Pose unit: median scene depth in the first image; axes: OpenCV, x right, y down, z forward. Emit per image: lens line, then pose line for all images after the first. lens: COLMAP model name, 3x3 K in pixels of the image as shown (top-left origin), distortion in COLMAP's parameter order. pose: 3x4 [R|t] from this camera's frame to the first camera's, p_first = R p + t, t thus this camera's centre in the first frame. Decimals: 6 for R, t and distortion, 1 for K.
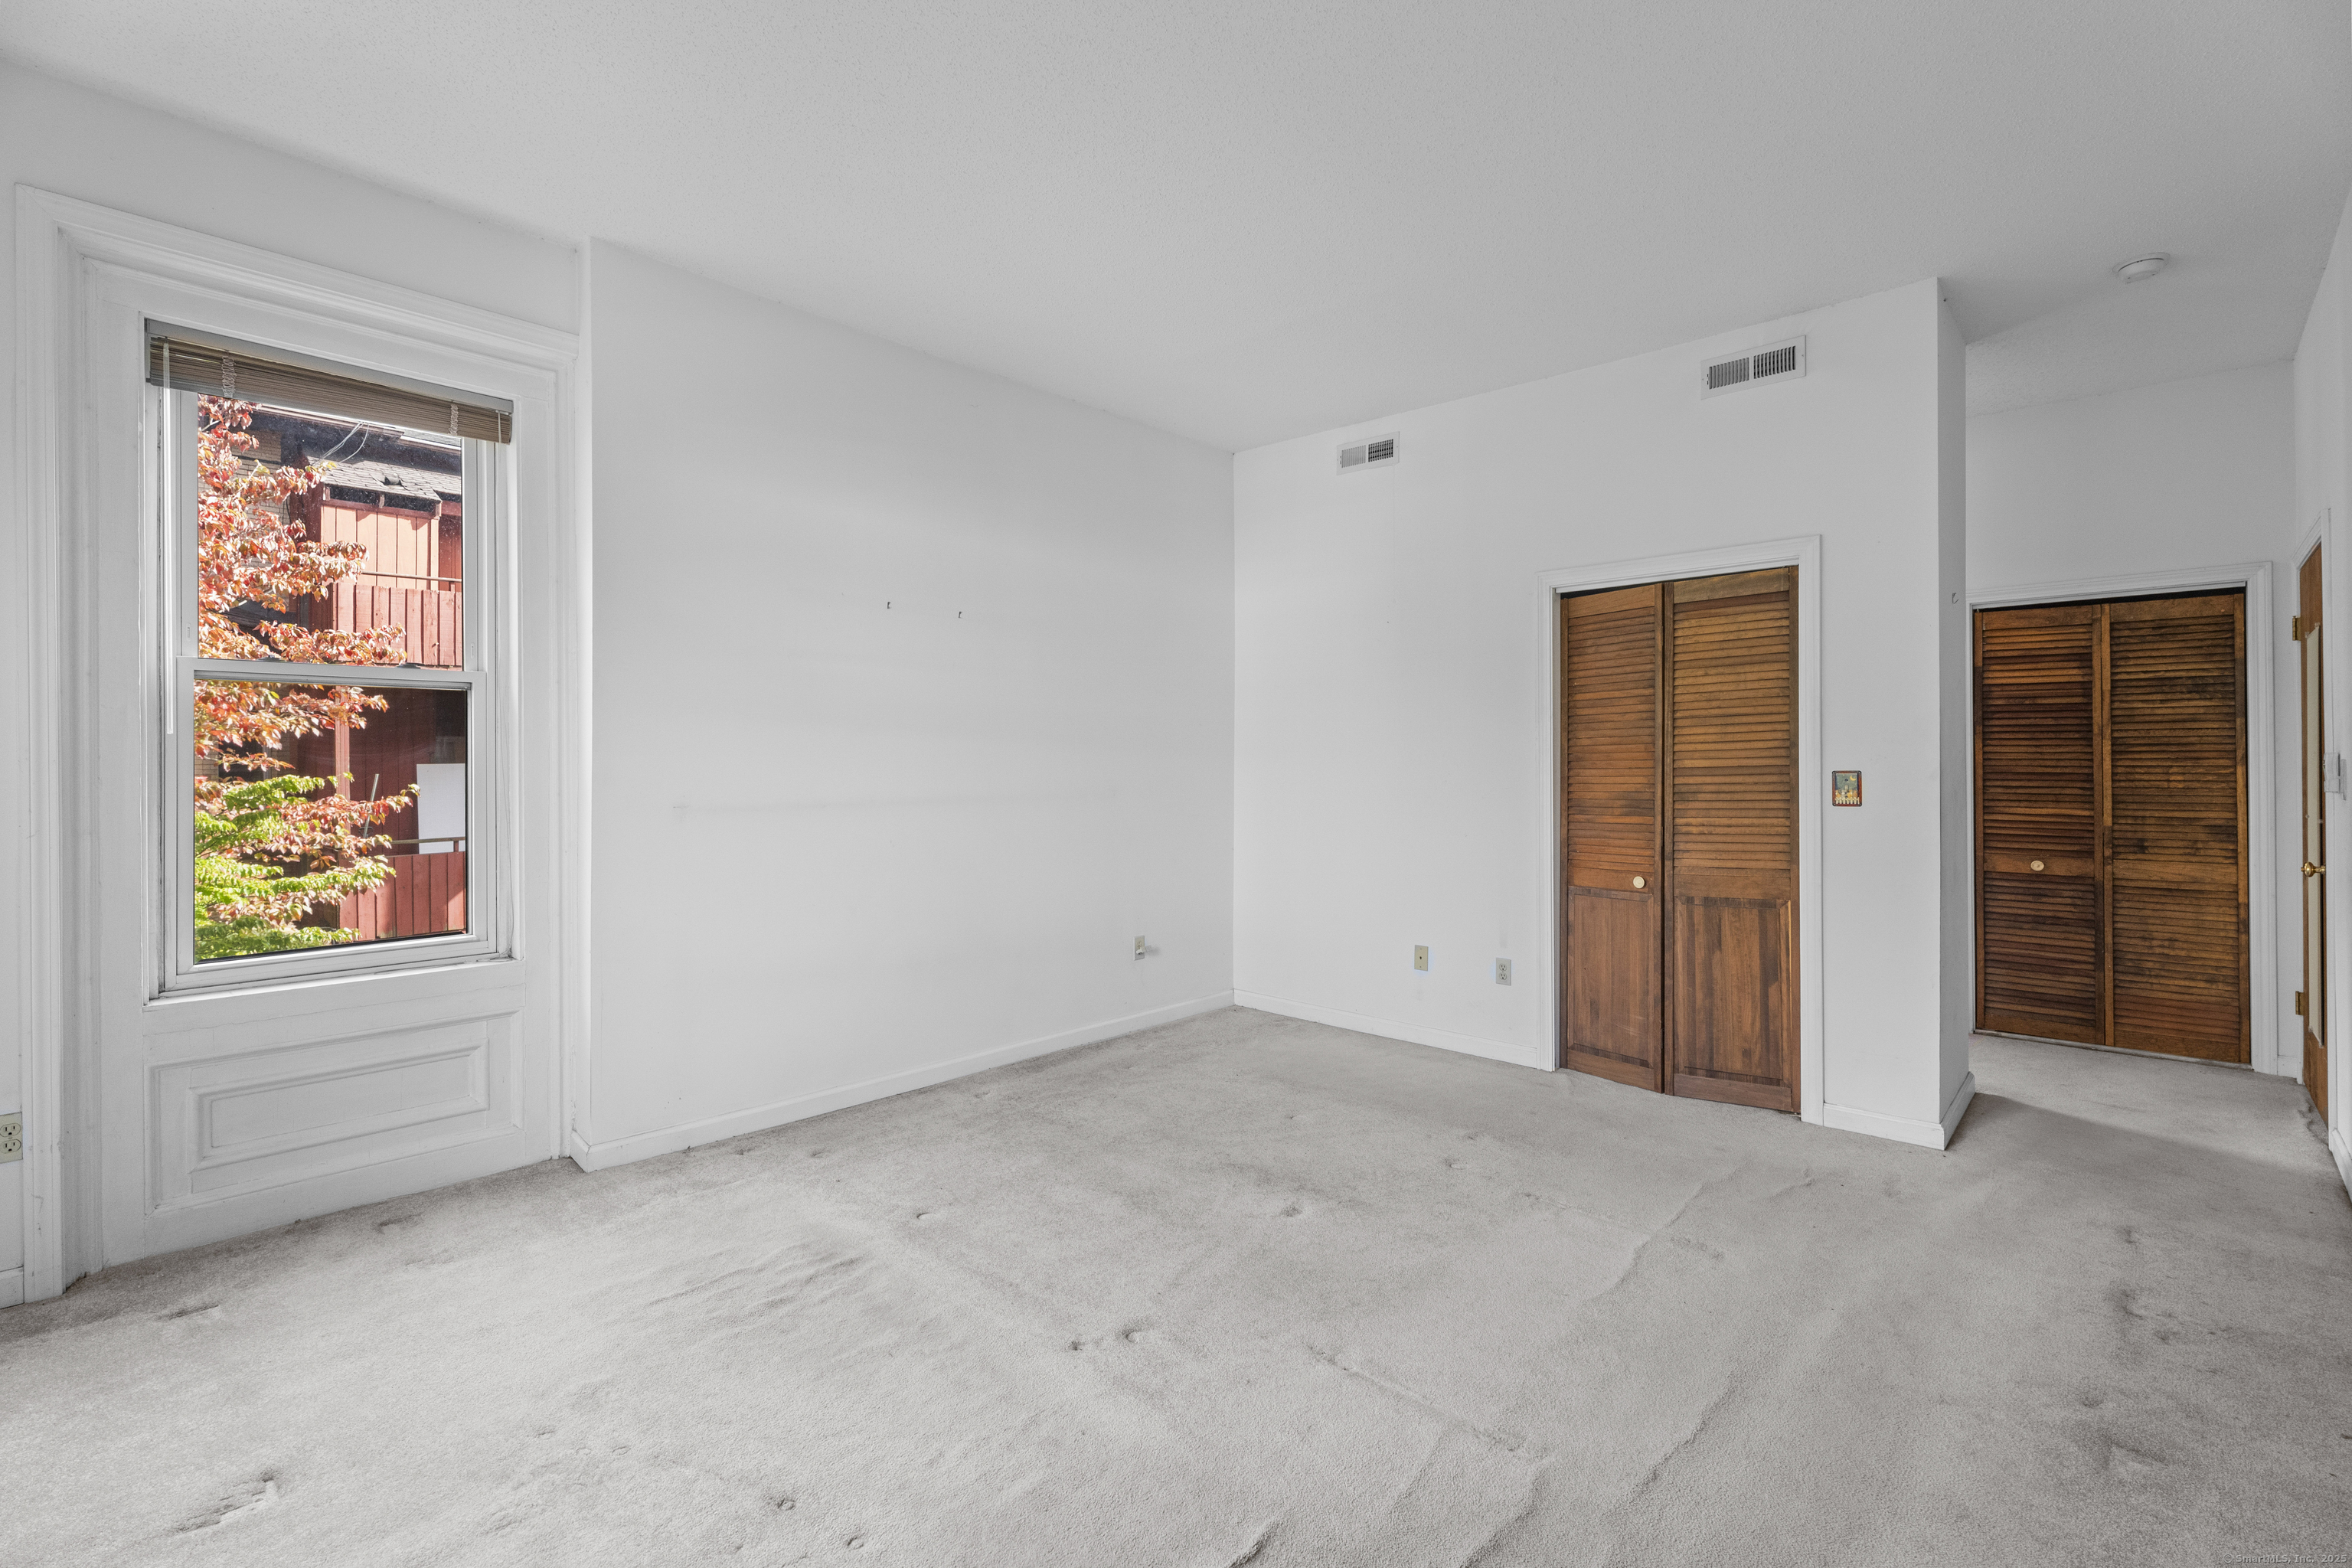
lens RADIAL K [[1049.7, 0, 1170.6], [0, 1049.7, 762.8], [0, 0, 1]] dist [0.000202, 0.000270]
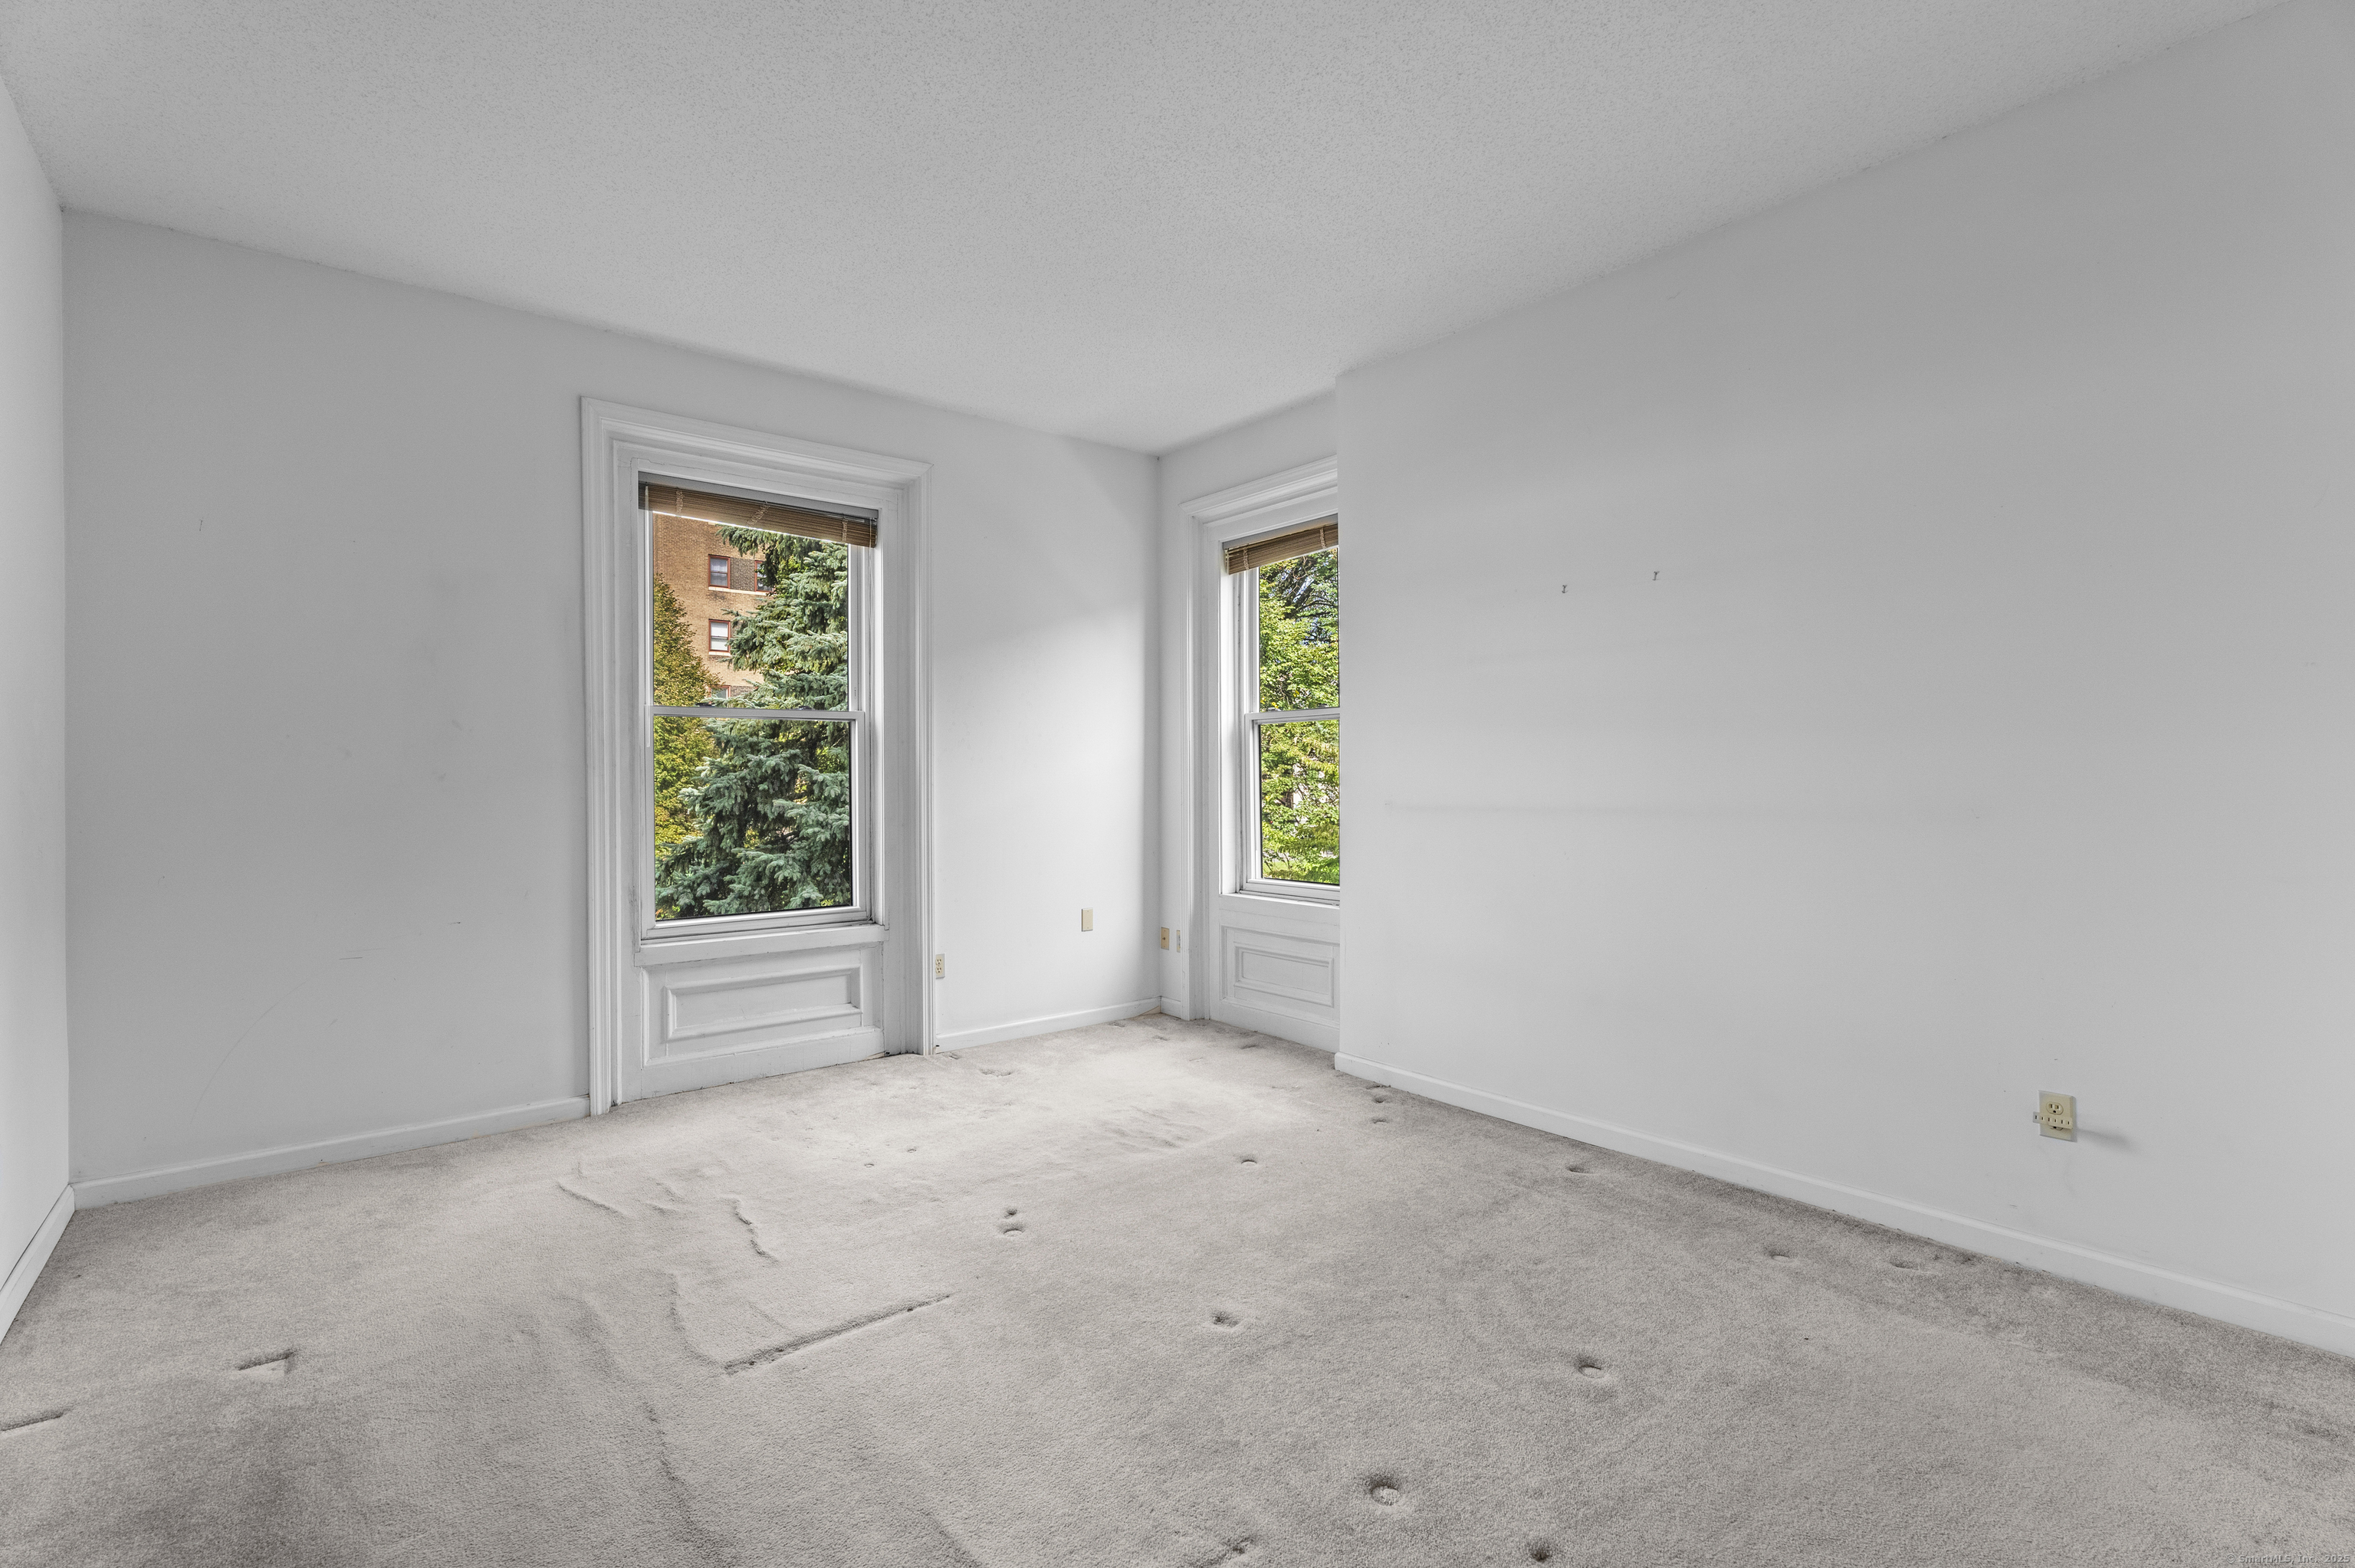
lens RADIAL K [[1050.8, 0, 1170.7], [0, 1050.8, 792.8], [0, 0, 1]] dist [0.000202, 0.000270]
pose [[-0.128621, 0.008747, -0.991655, 0.781122], [-0.002174, 0.999956, 0.009102, 0.019400], [0.991691, 0.003327, -0.128596, 0.919339]]
